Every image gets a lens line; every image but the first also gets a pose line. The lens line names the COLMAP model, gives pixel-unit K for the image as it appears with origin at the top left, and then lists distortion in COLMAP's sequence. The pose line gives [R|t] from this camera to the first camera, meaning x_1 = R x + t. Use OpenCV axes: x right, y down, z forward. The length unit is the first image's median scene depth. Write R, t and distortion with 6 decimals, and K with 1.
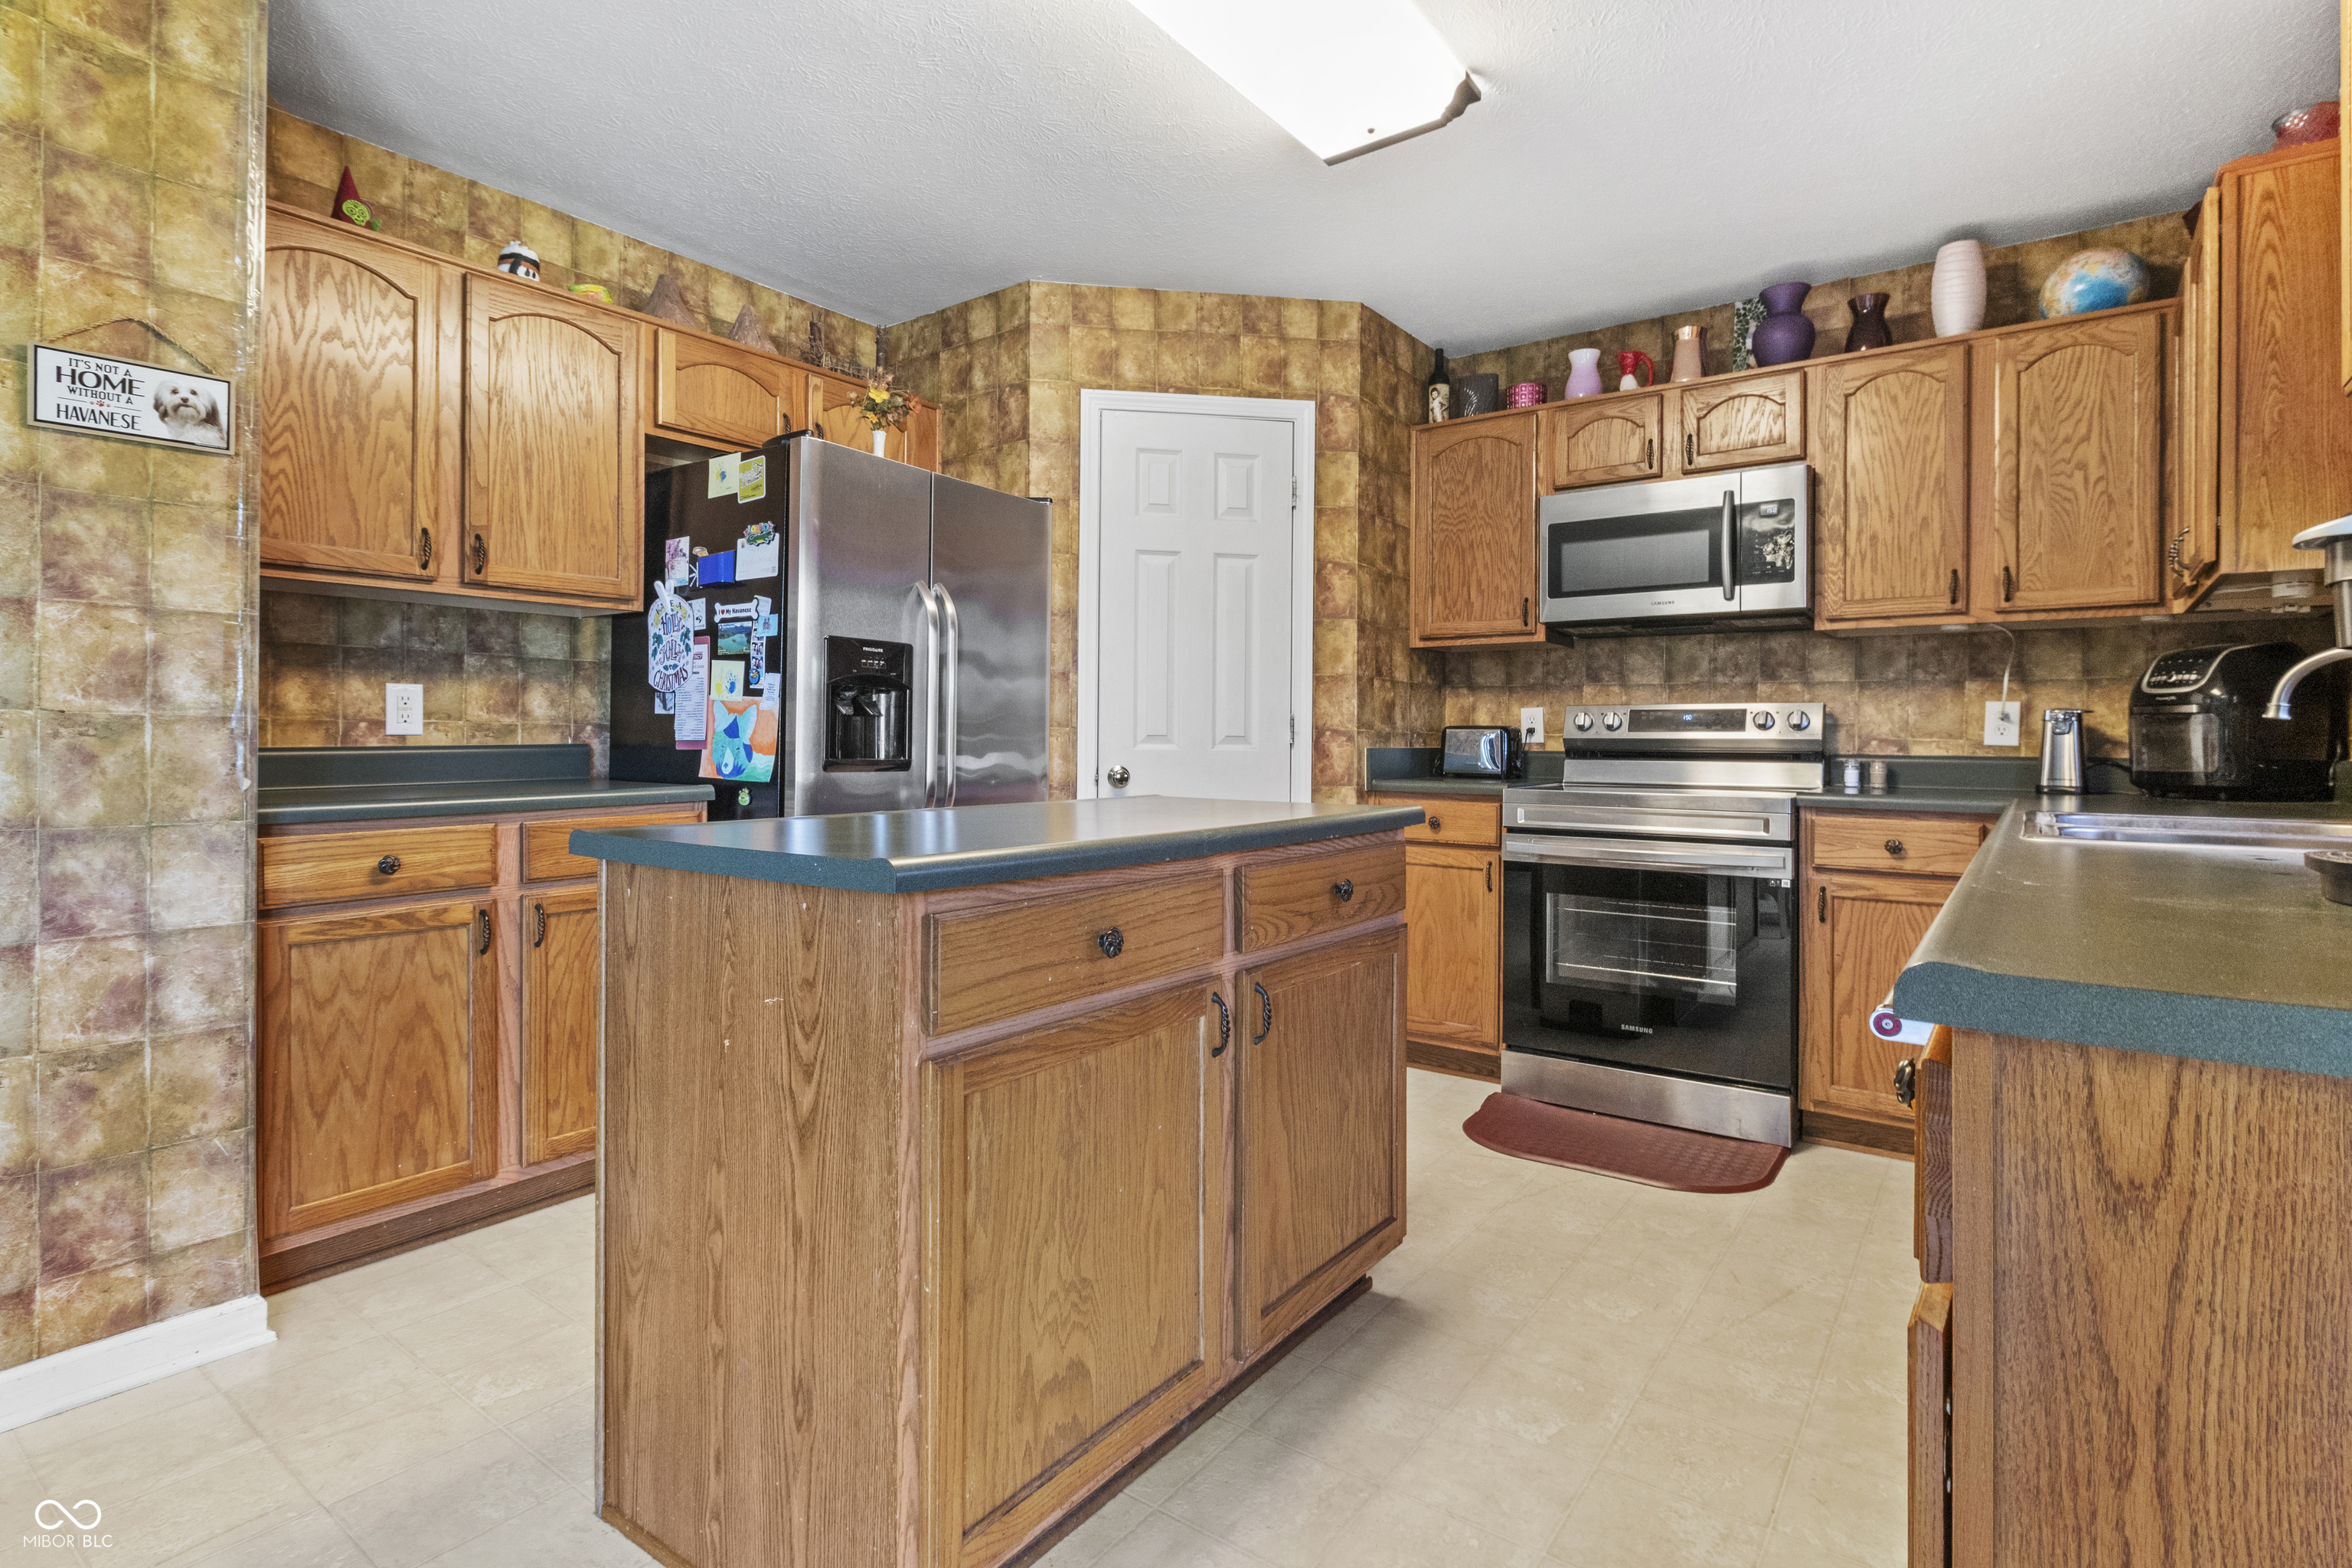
lens RADIAL K [[1158.8, 0, 1156.4], [0, 1158.8, 747.2], [0, 0, 1]] dist [-0.002870, -0.001352]
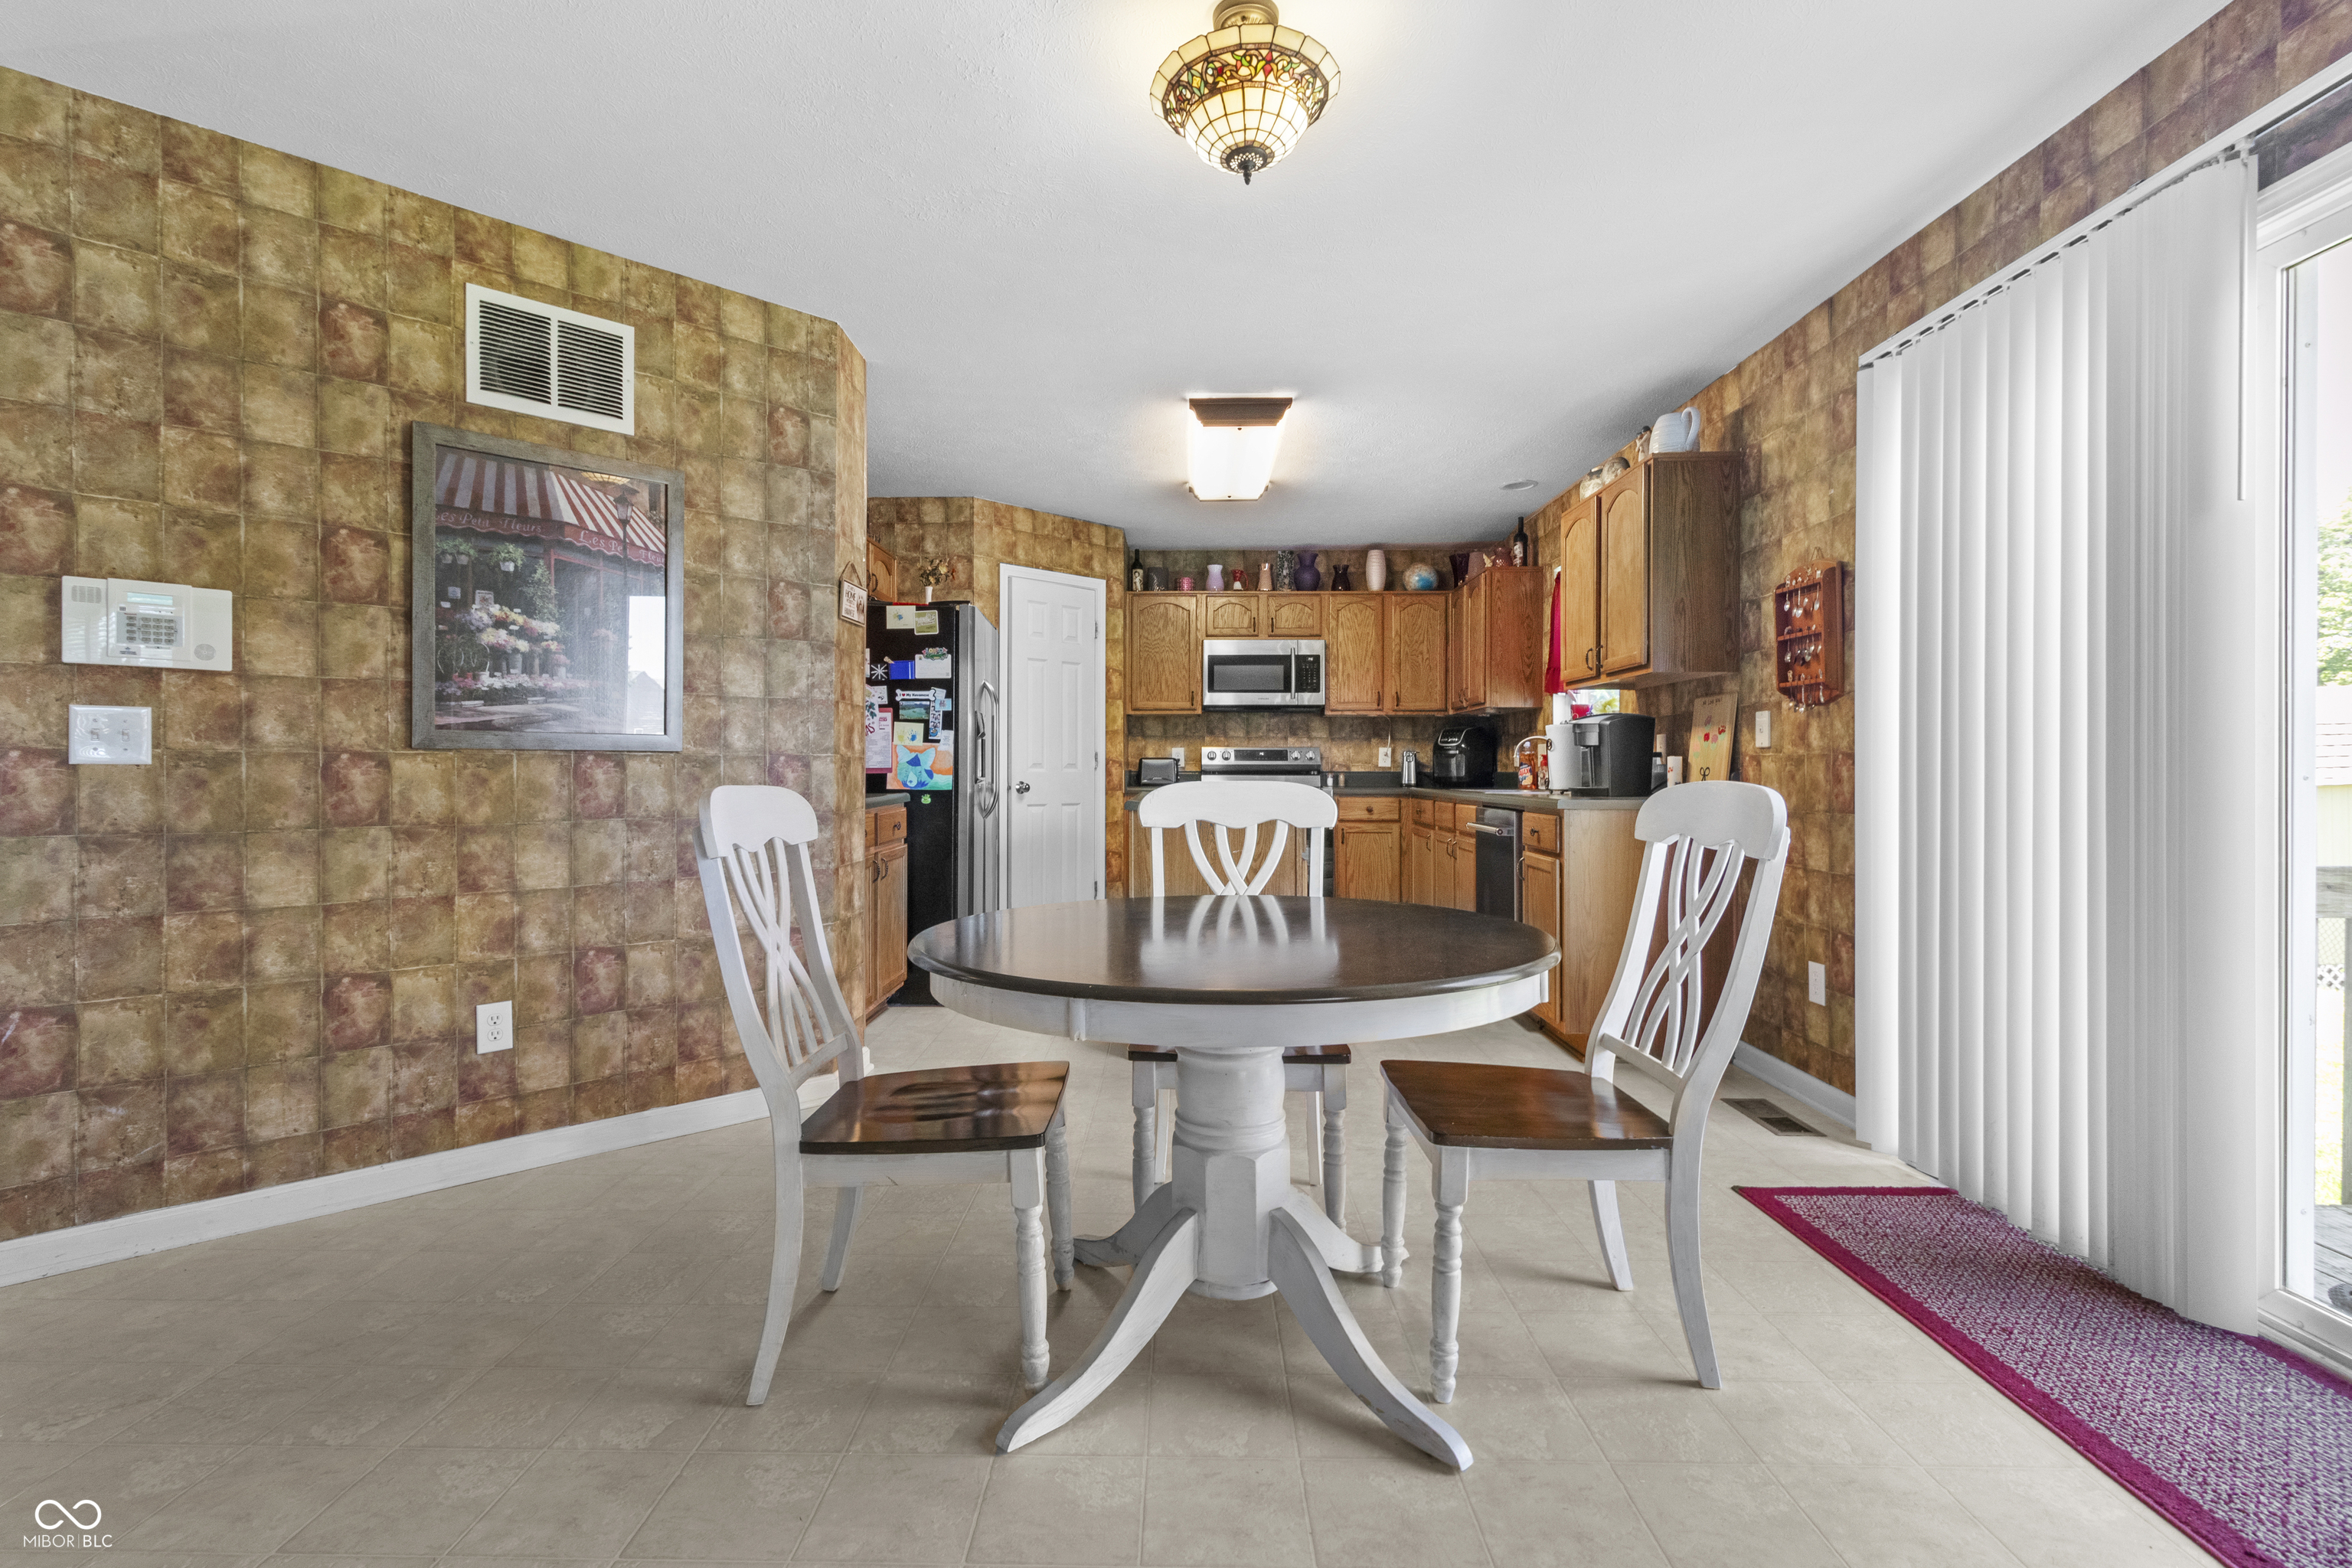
lens RADIAL K [[1099.8, 0, 1157.5], [0, 1099.8, 768.7], [0, 0, 1]] dist [0.009601, -0.000477]
pose [[0.813967, -0.005962, 0.580881, -0.892259], [0.006949, 0.999976, 0.000526, -0.001984], [-0.580870, 0.003608, 0.813988, -0.508717]]
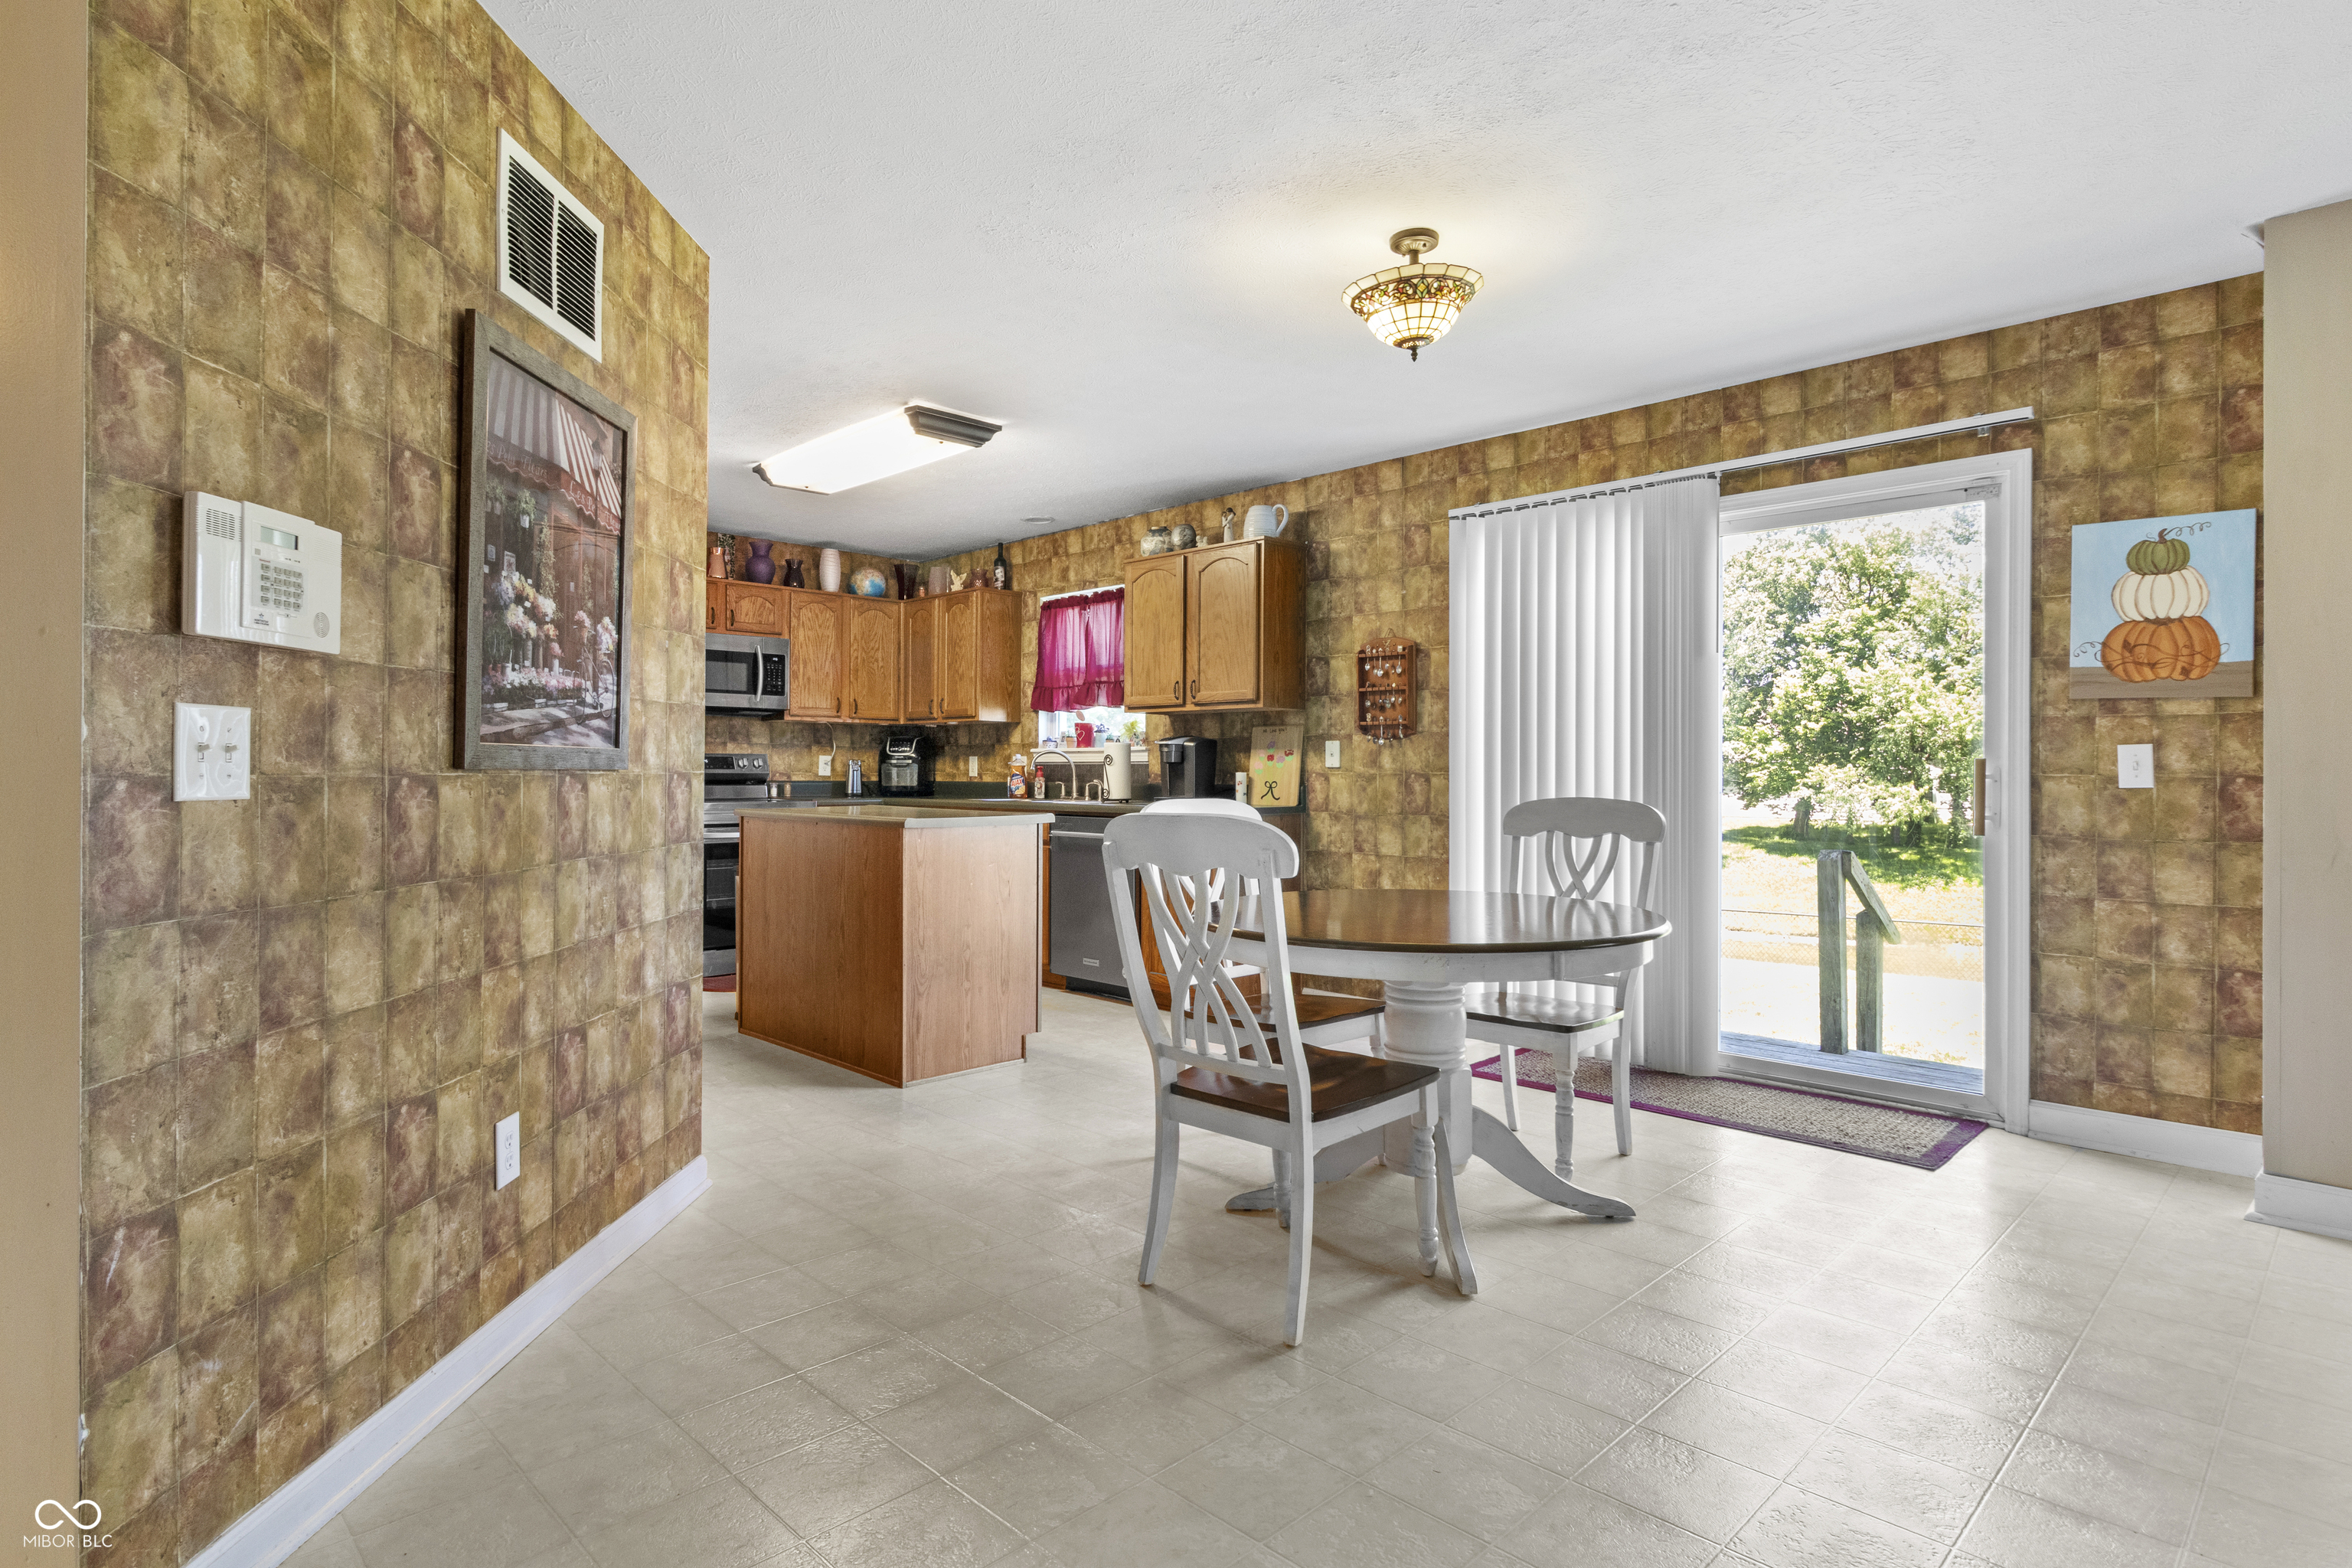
lens RADIAL K [[1223.2, 0, 1169.0], [0, 1223.2, 762.8], [0, 0, 1]] dist [-0.000620, -0.000914]
pose [[0.151806, 0.001008, 0.988410, -1.433362], [0.000420, 0.999999, -0.001084, -0.022836], [-0.988410, 0.000580, 0.151806, 0.005885]]
